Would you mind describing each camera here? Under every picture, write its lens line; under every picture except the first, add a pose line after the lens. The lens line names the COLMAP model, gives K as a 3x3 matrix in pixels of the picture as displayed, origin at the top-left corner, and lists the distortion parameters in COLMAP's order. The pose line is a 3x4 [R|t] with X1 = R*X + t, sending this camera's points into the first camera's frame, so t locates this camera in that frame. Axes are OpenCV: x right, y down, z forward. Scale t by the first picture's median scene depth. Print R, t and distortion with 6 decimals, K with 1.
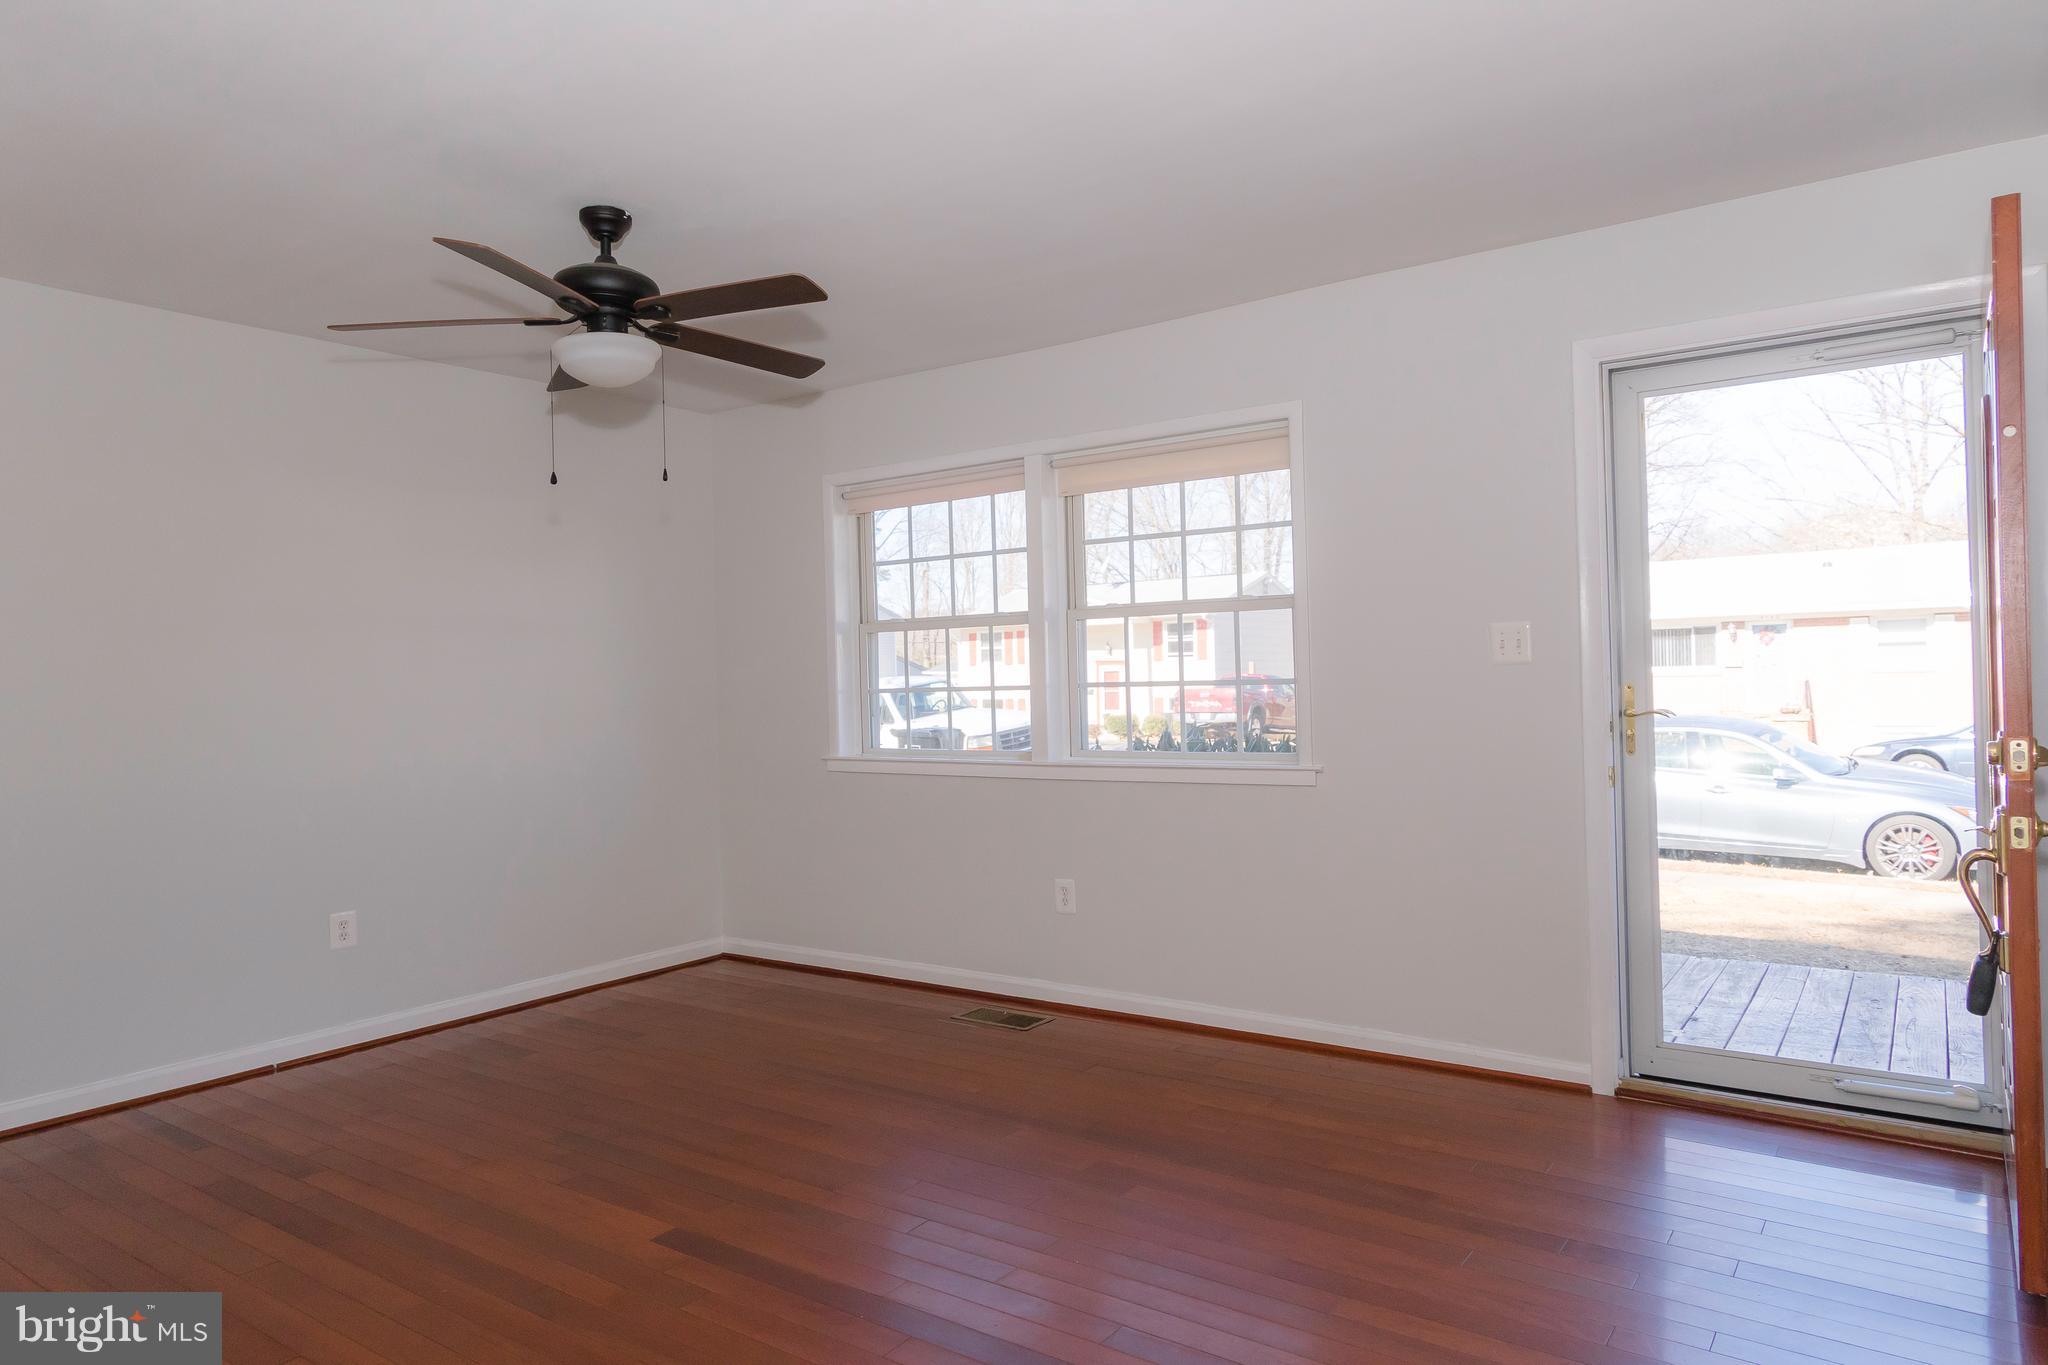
lens RADIAL K [[1268.7, 0, 1009.5], [0, 1268.7, 668.9], [0, 0, 1]] dist [-0.001523, 0.000593]
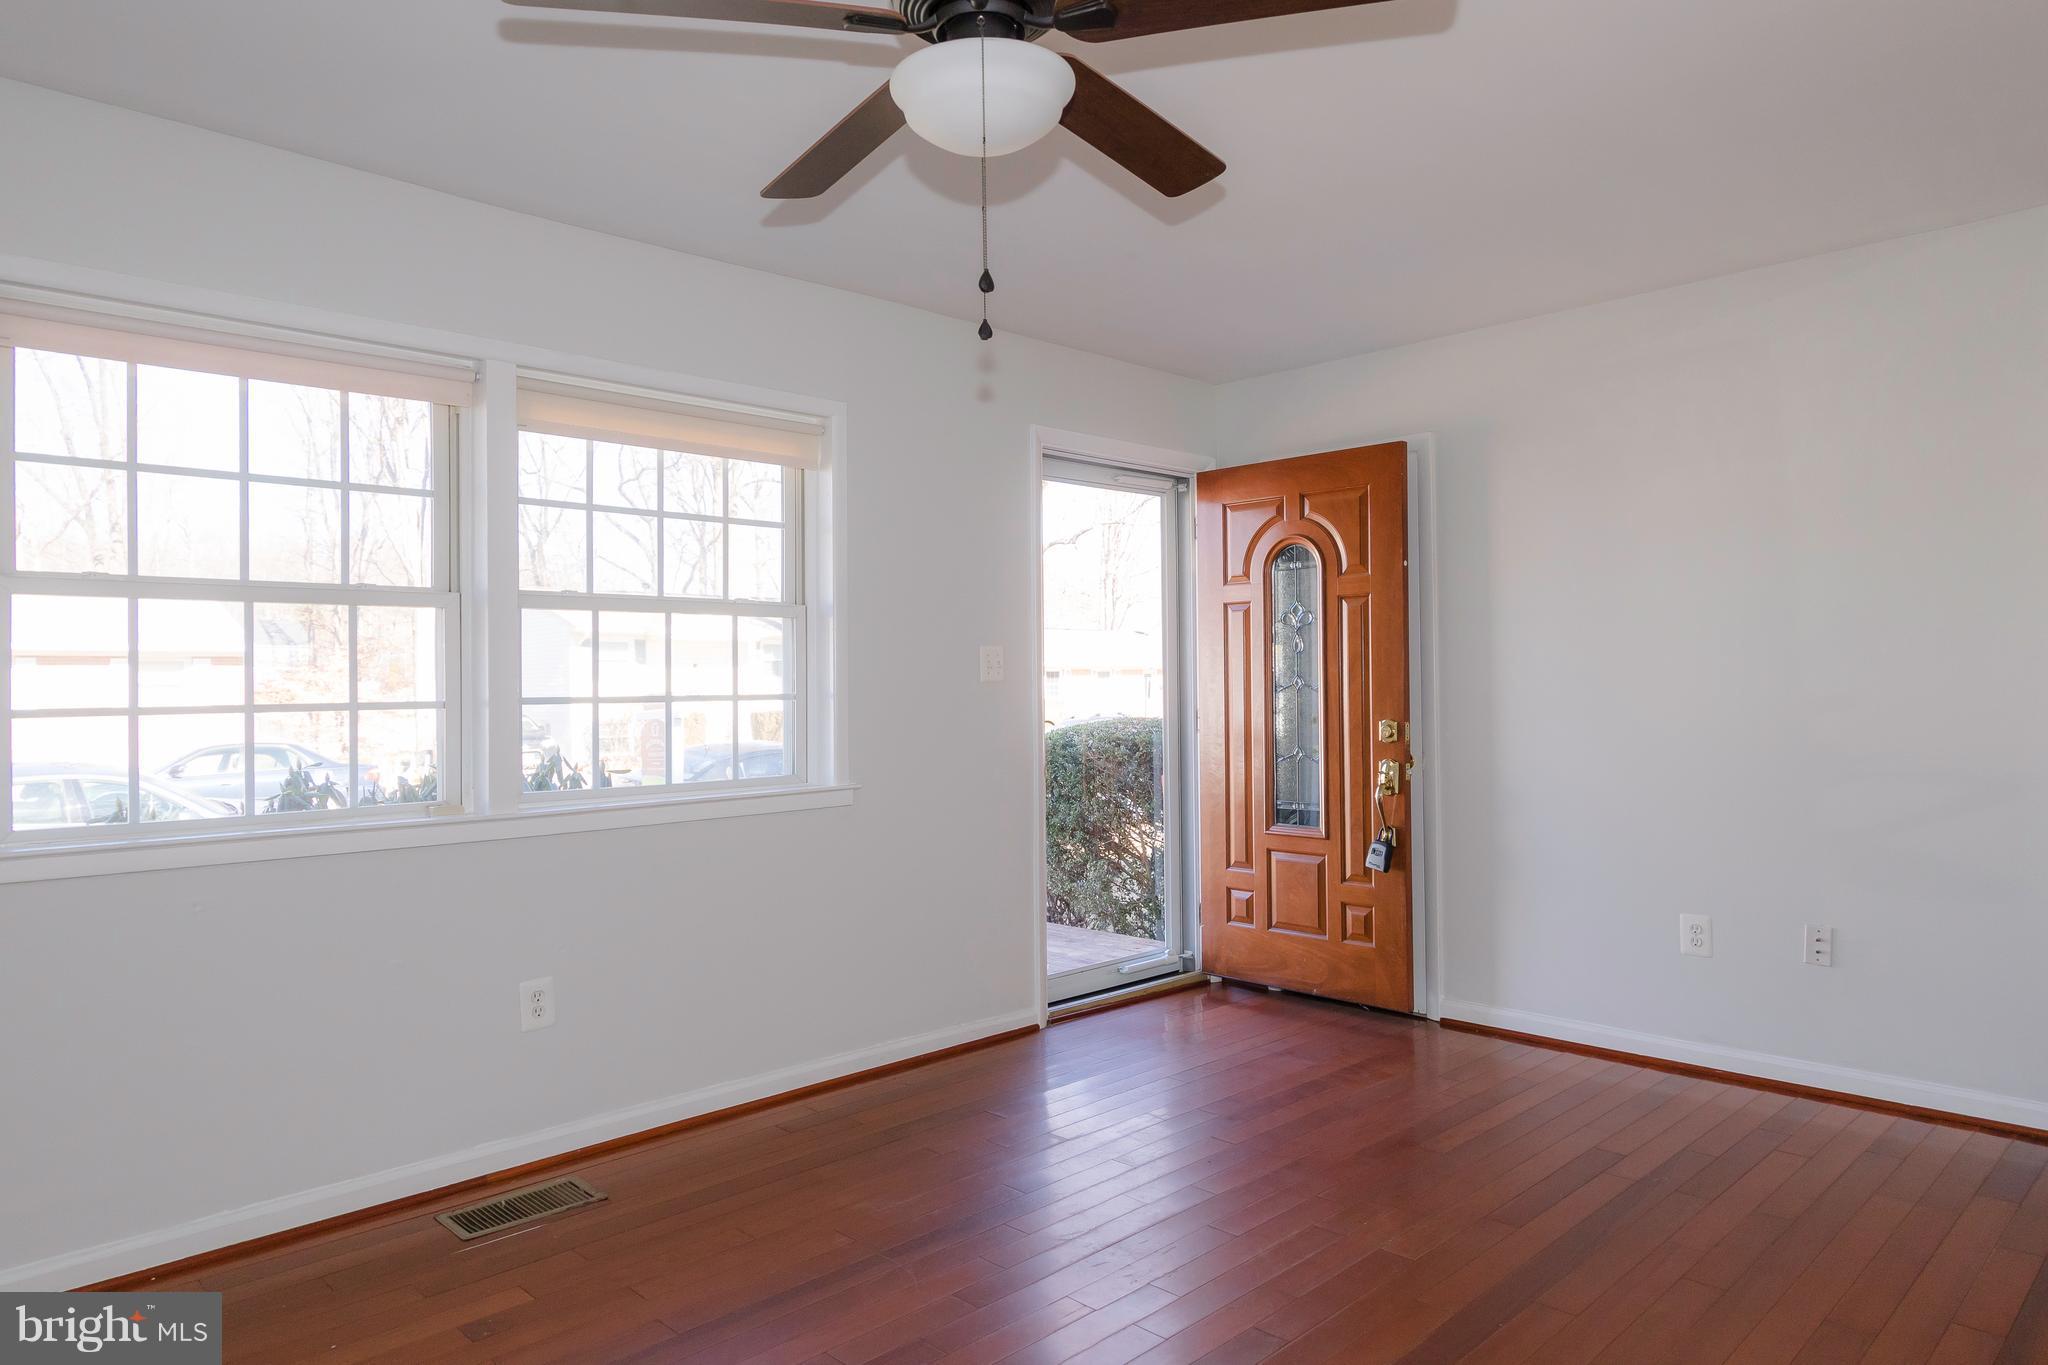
lens RADIAL K [[1673.4, 0, 1024.0], [0, 1673.4, 682.5], [0, 0, 1]] dist [0.005055, -0.002133]
pose [[0.039435, 0.023405, 0.998948, -0.878224], [0.004217, 0.999713, -0.023590, 0.025505], [-0.999213, 0.005143, 0.039325, 0.701294]]
